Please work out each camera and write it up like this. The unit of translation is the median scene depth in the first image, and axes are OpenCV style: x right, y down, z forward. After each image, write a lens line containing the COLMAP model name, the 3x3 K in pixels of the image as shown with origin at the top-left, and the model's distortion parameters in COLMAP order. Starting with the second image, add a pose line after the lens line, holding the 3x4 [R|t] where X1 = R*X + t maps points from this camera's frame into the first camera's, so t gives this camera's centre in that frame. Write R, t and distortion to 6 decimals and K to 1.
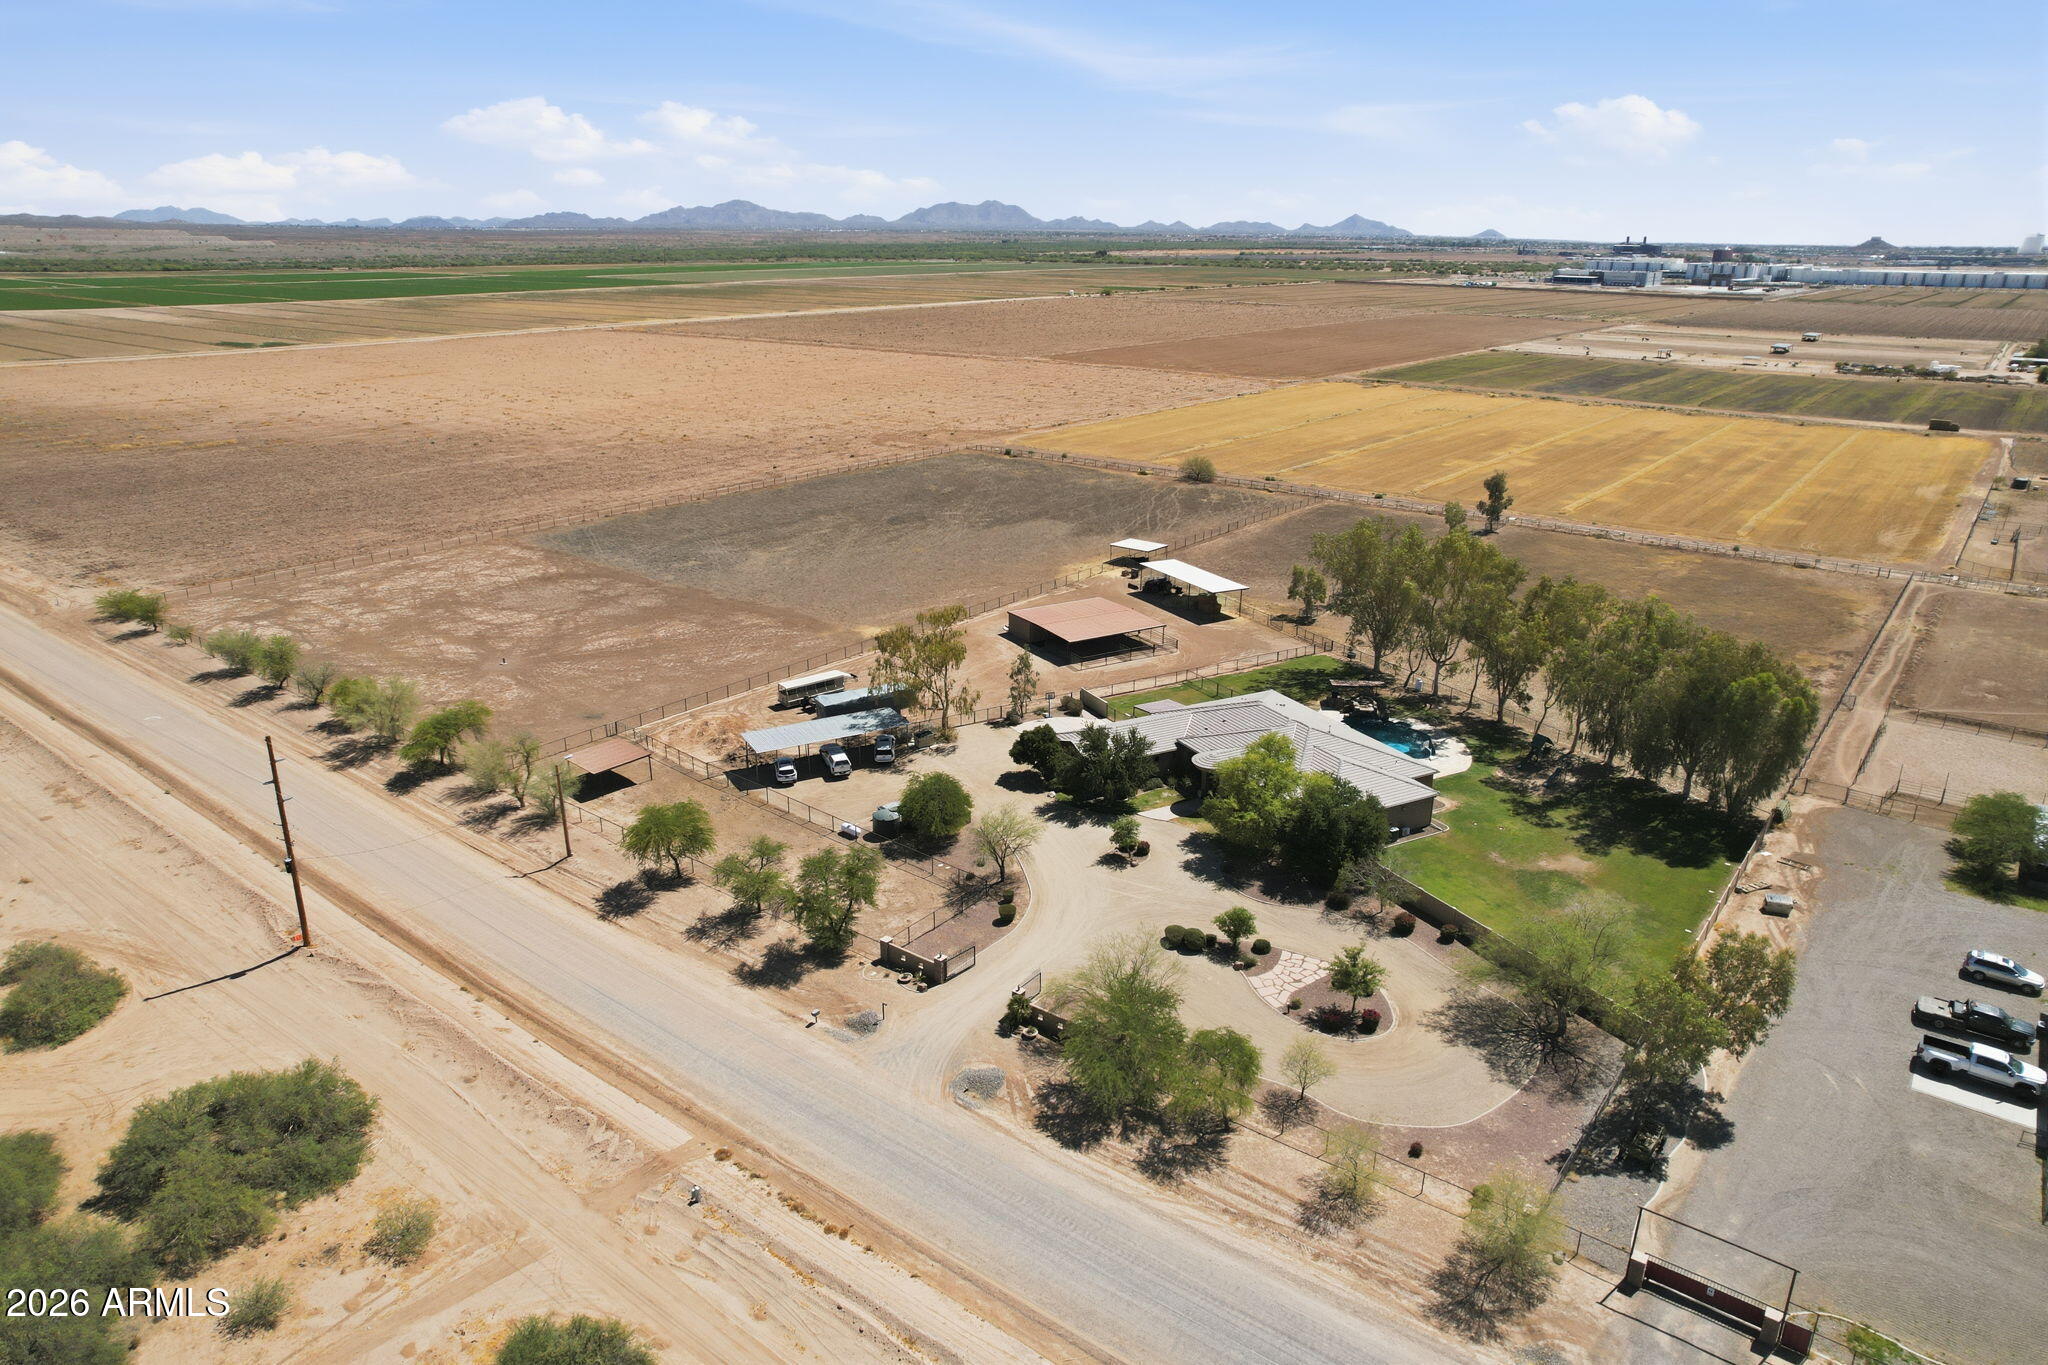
lens RADIAL K [[1304.7, 0, 1036.3], [0, 1304.7, 685.1], [0, 0, 1]] dist [-0.069728, 0.059711]
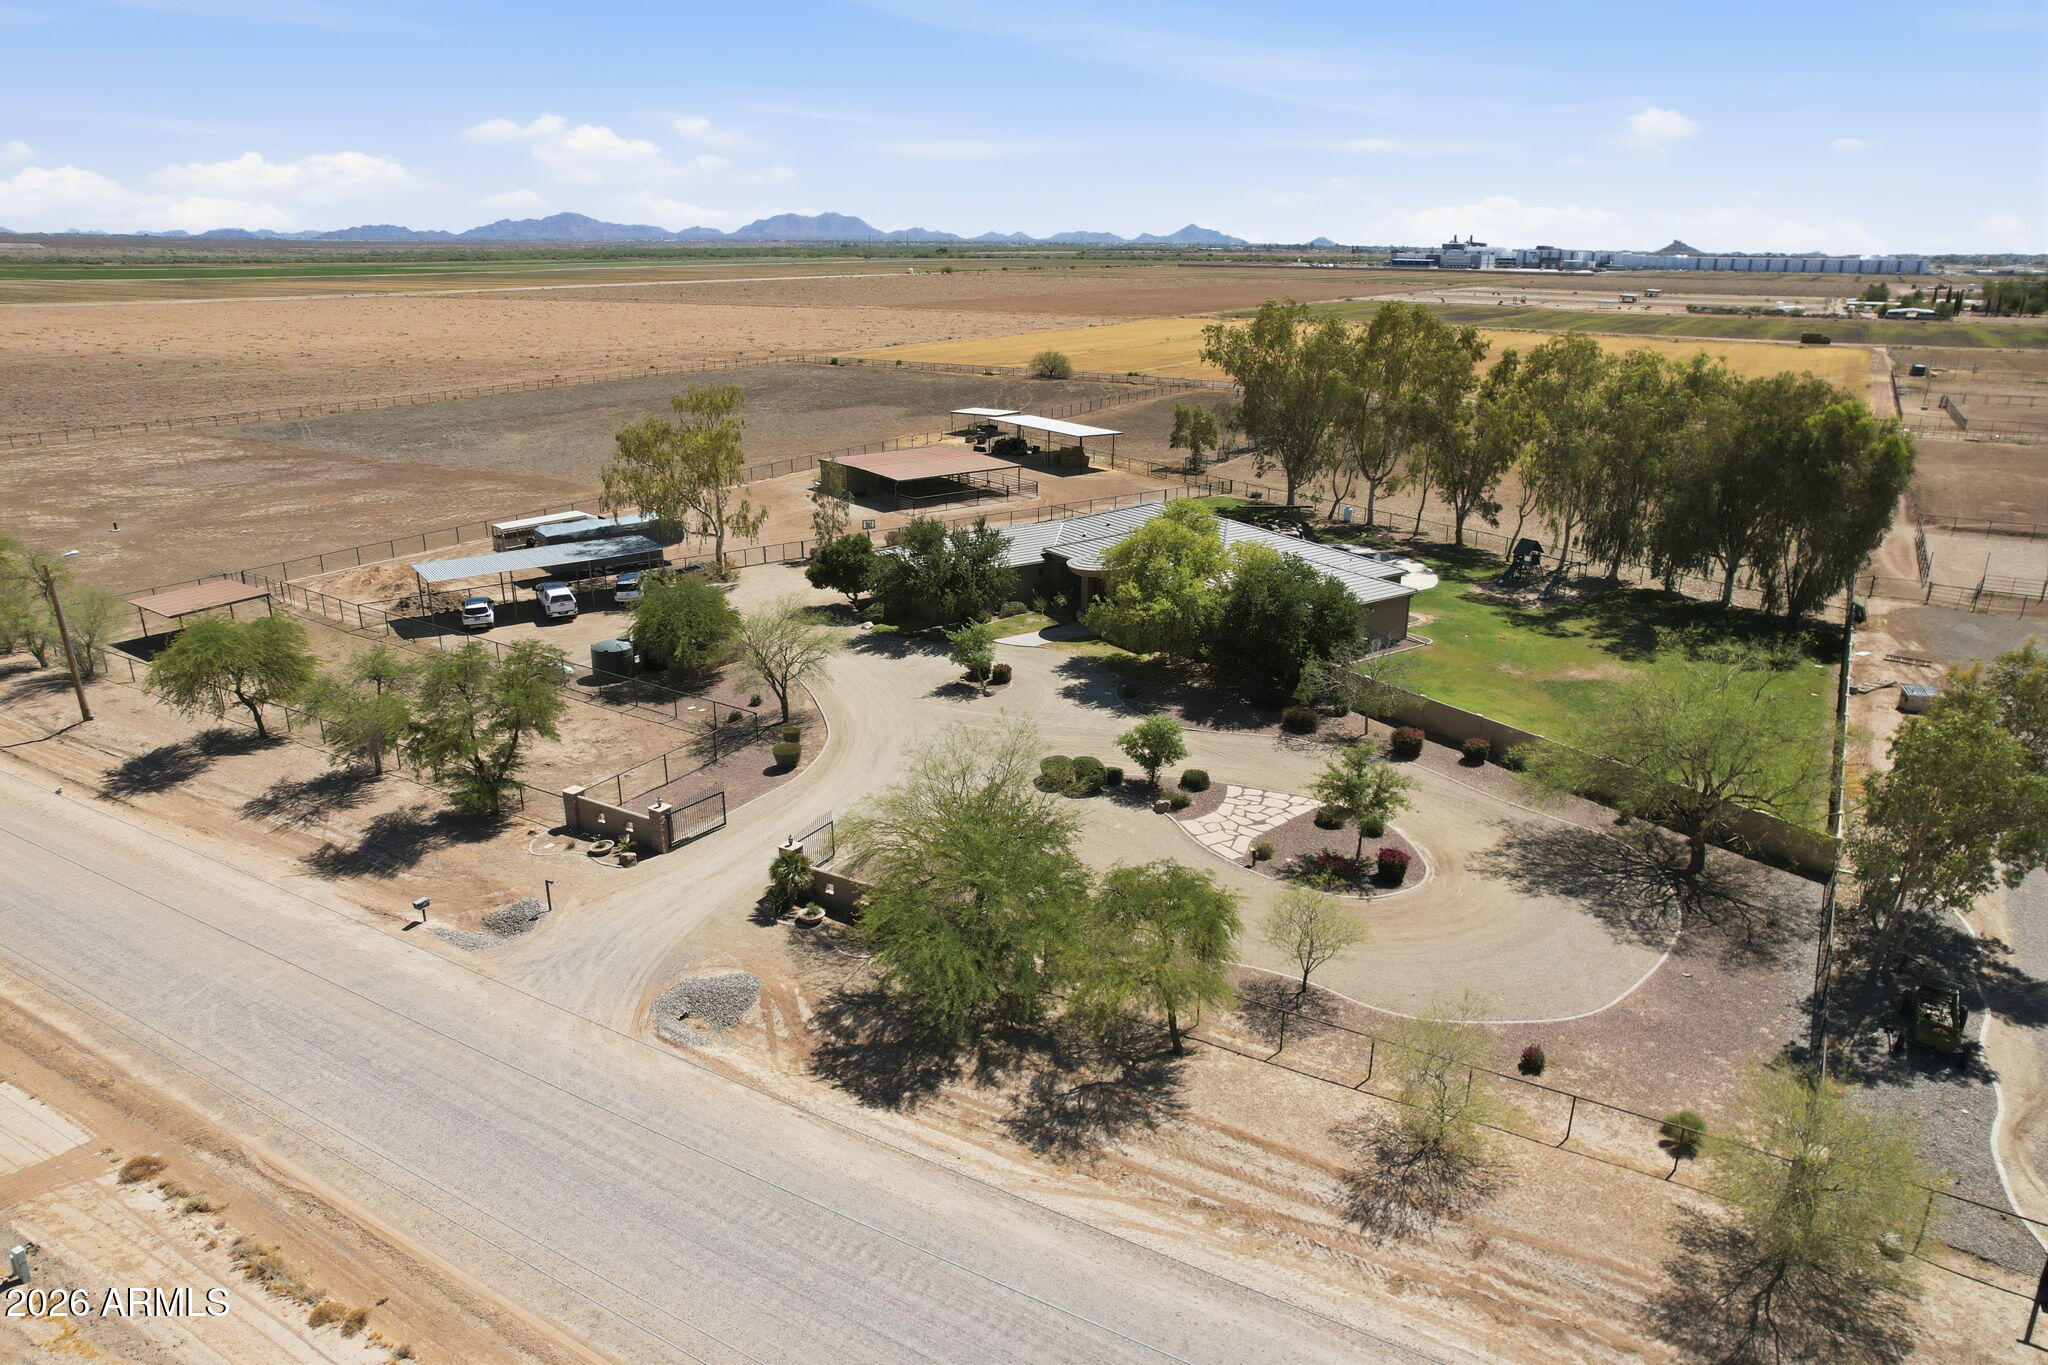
lens RADIAL K [[1304.7, 0, 1036.1], [0, 1304.7, 679.8], [0, 0, 1]] dist [-0.069728, 0.059711]
pose [[0.993314, -0.037456, 0.109195, 0.025915], [0.038979, 0.999170, -0.011852, 0.133158], [-0.108660, 0.016029, 0.993950, 0.324396]]
